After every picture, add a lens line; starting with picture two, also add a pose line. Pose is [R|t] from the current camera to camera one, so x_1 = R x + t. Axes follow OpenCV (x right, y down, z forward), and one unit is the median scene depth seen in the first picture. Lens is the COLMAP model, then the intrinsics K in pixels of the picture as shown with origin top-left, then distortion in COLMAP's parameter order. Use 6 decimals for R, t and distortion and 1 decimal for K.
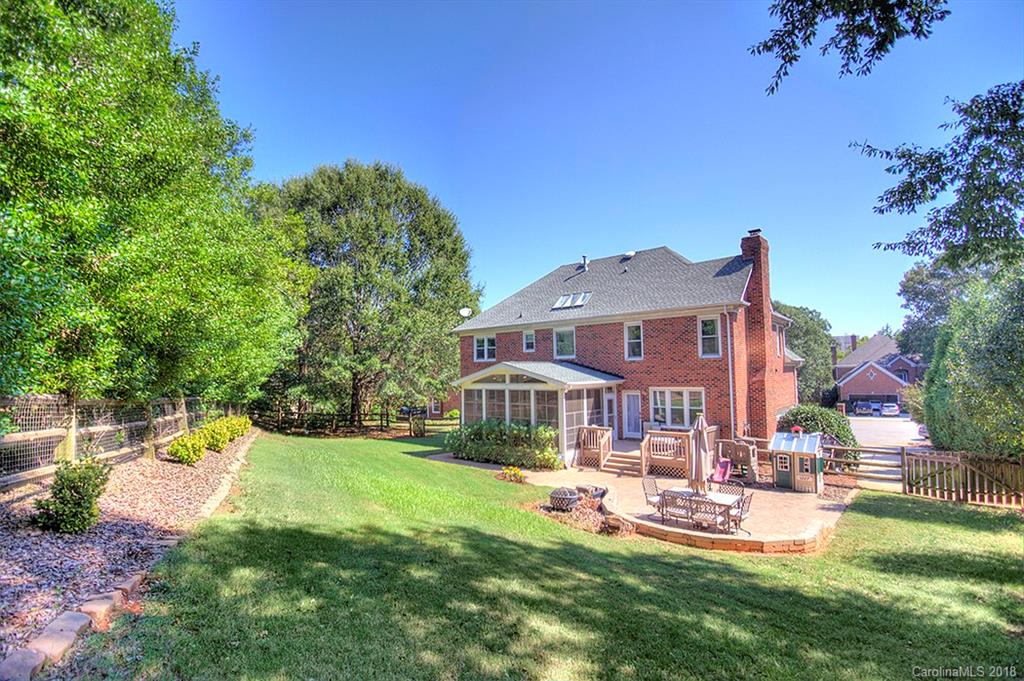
lens RADIAL K [[480.5, 0, 512.2], [0, 480.5, 343.1], [0, 0, 1]] dist [-0.001239, -0.000036]
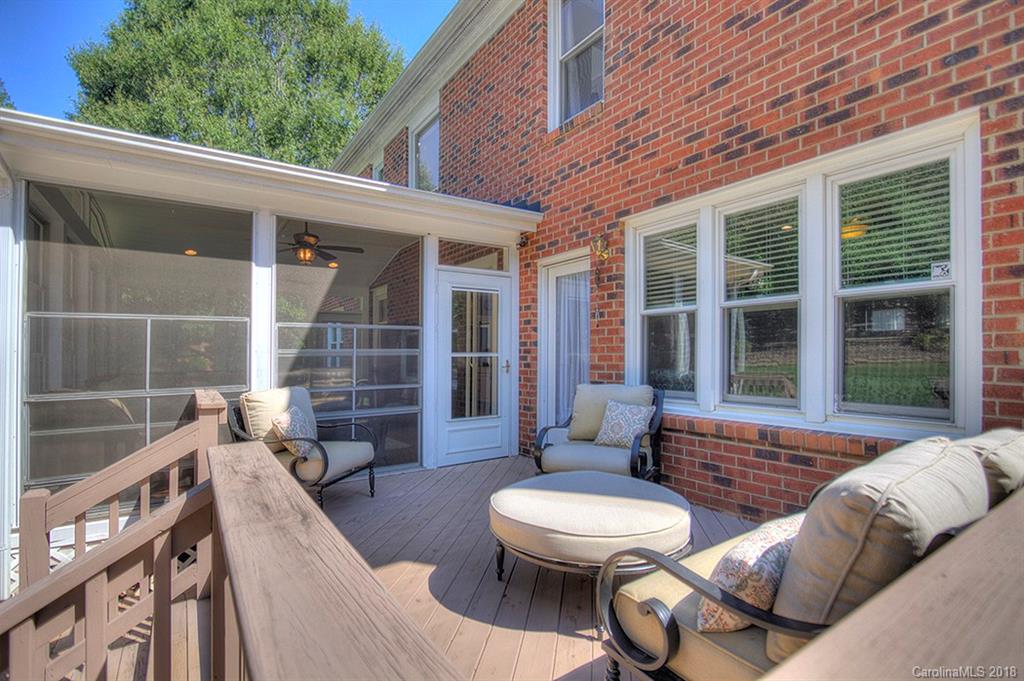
lens RADIAL K [[480.5, 0, 512.6], [0, 480.5, 344.5], [0, 0, 1]] dist [-0.001239, -0.000036]
pose [[0.967405, 0.009153, -0.253068, 0.291358], [0.004470, 0.998574, 0.053203, 0.133898], [0.253194, -0.052600, 0.965985, 0.784510]]
